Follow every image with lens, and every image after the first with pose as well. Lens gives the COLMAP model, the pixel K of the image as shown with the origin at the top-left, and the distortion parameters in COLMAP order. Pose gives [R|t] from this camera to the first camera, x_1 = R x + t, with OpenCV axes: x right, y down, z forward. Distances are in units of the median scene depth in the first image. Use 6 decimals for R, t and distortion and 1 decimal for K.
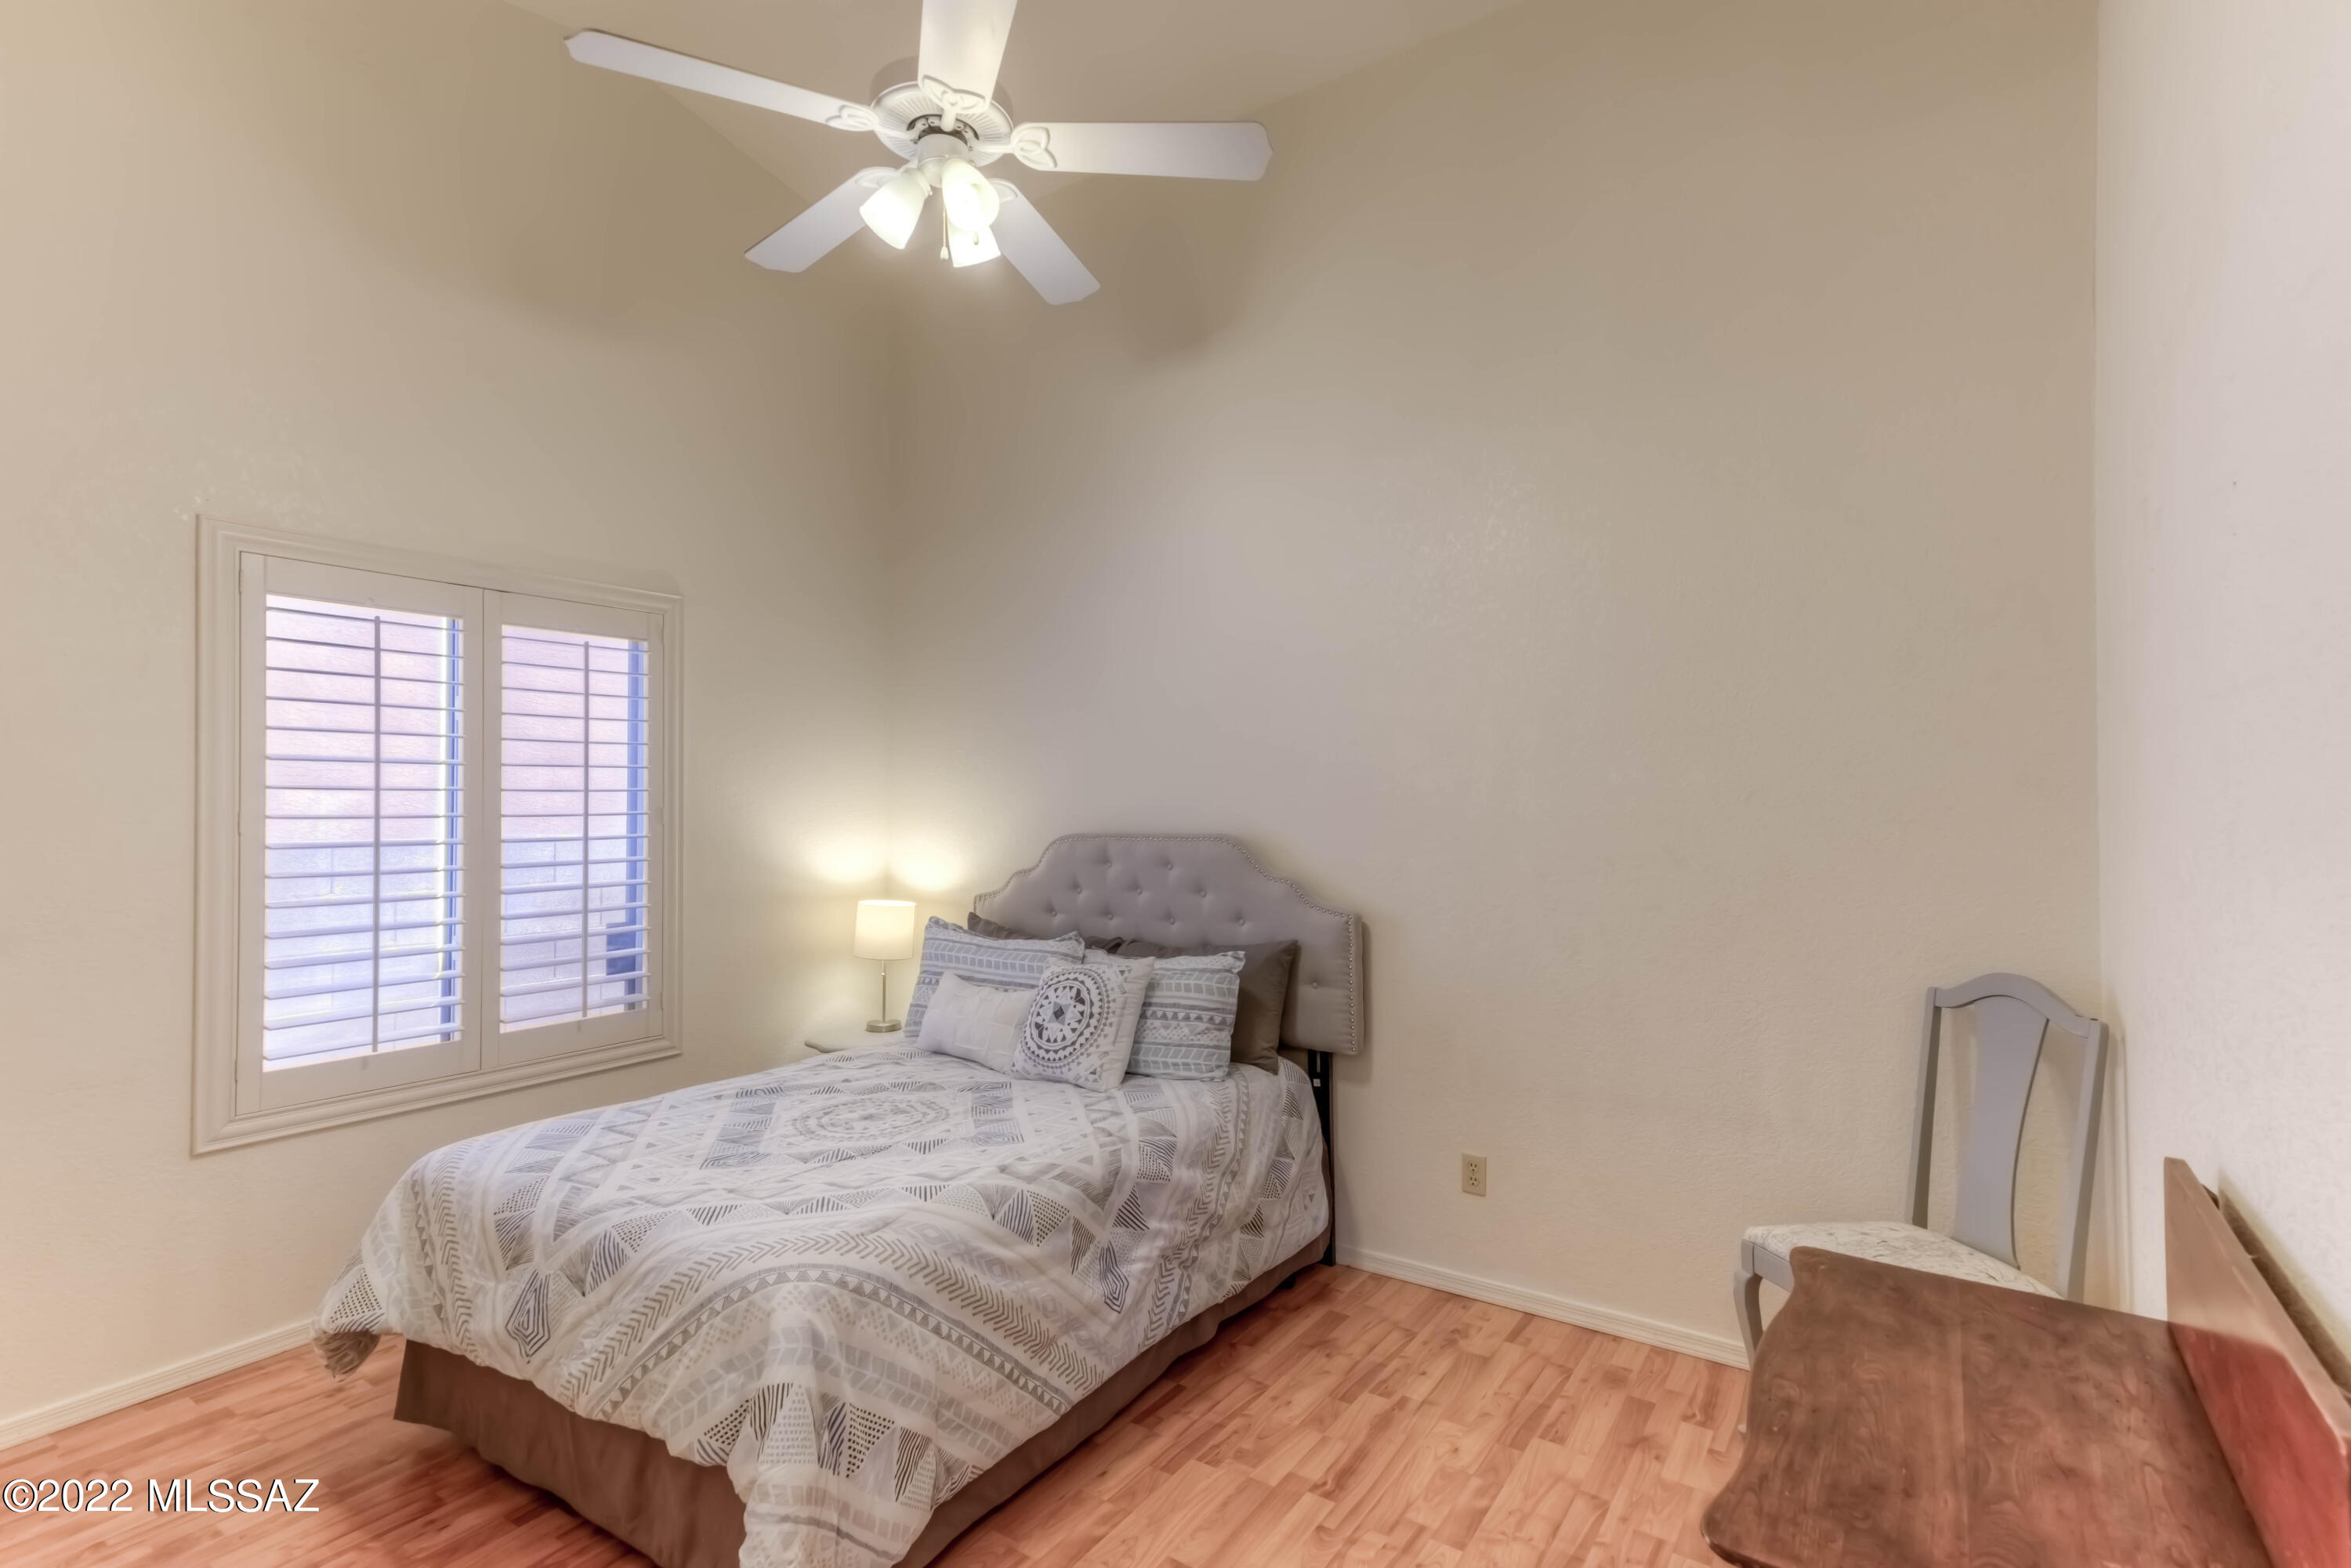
lens RADIAL K [[1077.5, 0, 1179.6], [0, 1077.5, 773.6], [0, 0, 1]] dist [0.026256, 0.000822]
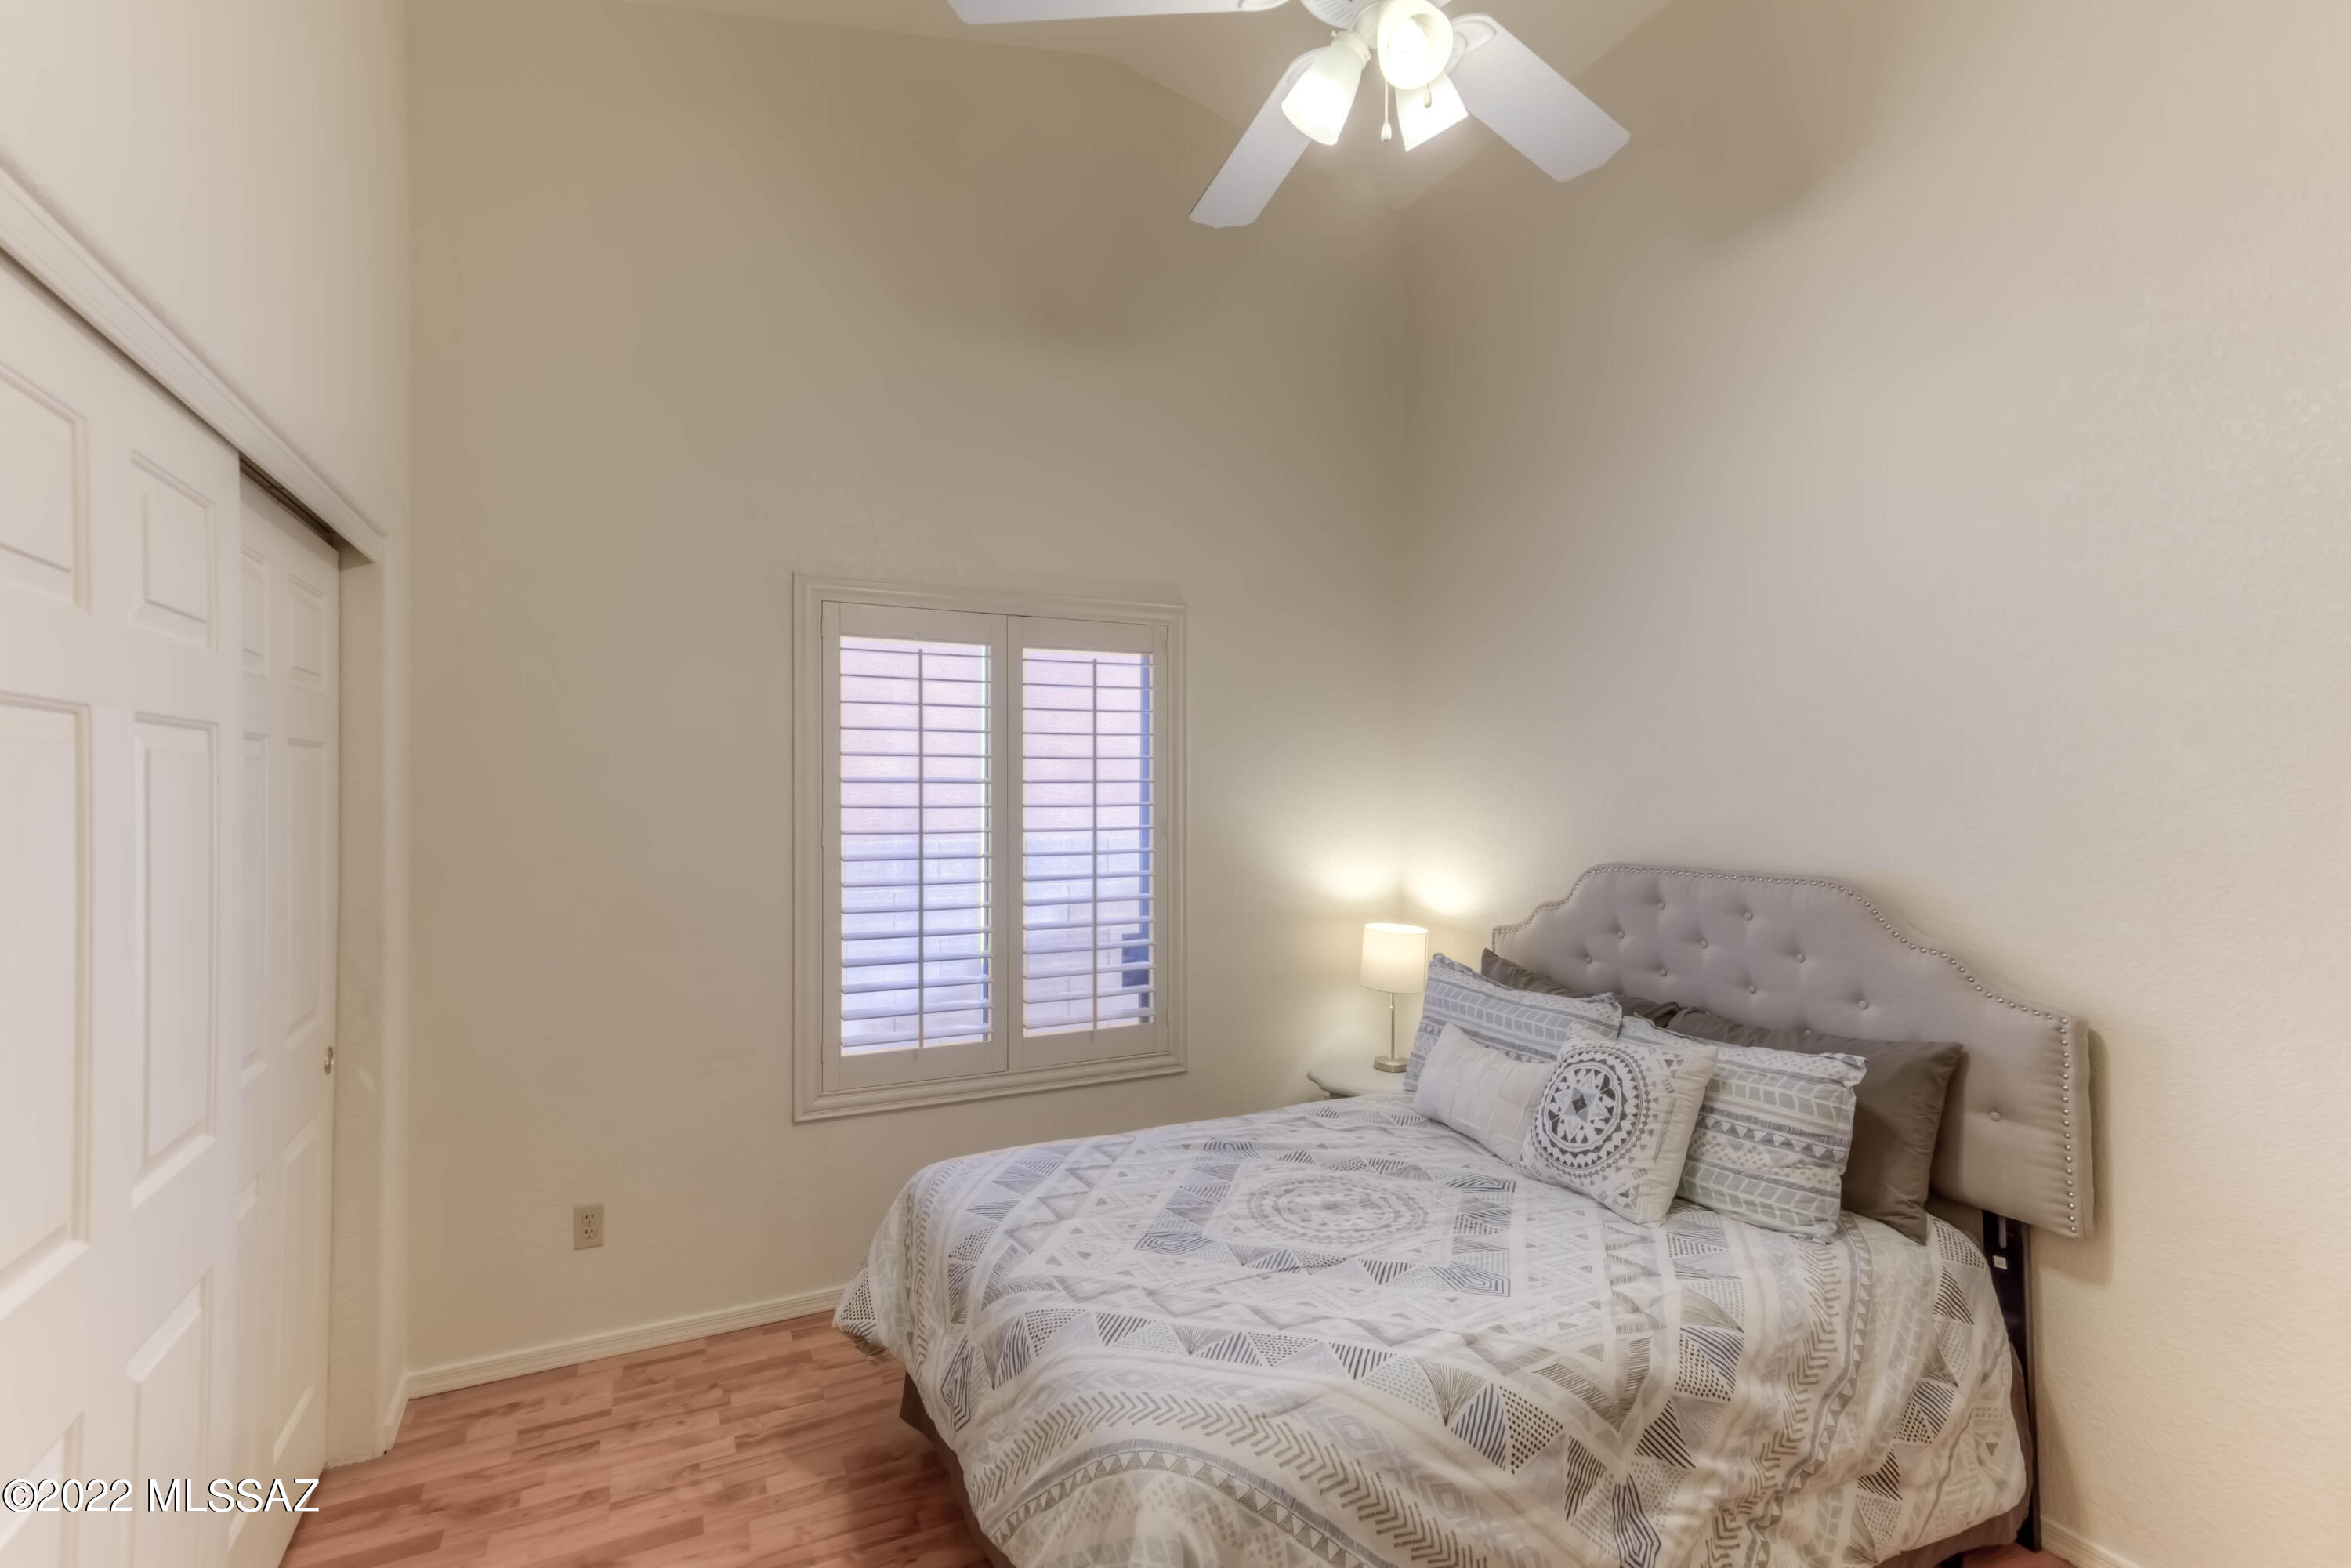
lens RADIAL K [[1077.5, 0, 1180.3], [0, 1077.5, 780.5], [0, 0, 1]] dist [0.026256, 0.000822]
pose [[0.868477, 0.001374, -0.495727, 0.028969], [0.008444, 0.999810, 0.017565, -0.031756], [0.495657, -0.019441, 0.868301, 0.205603]]
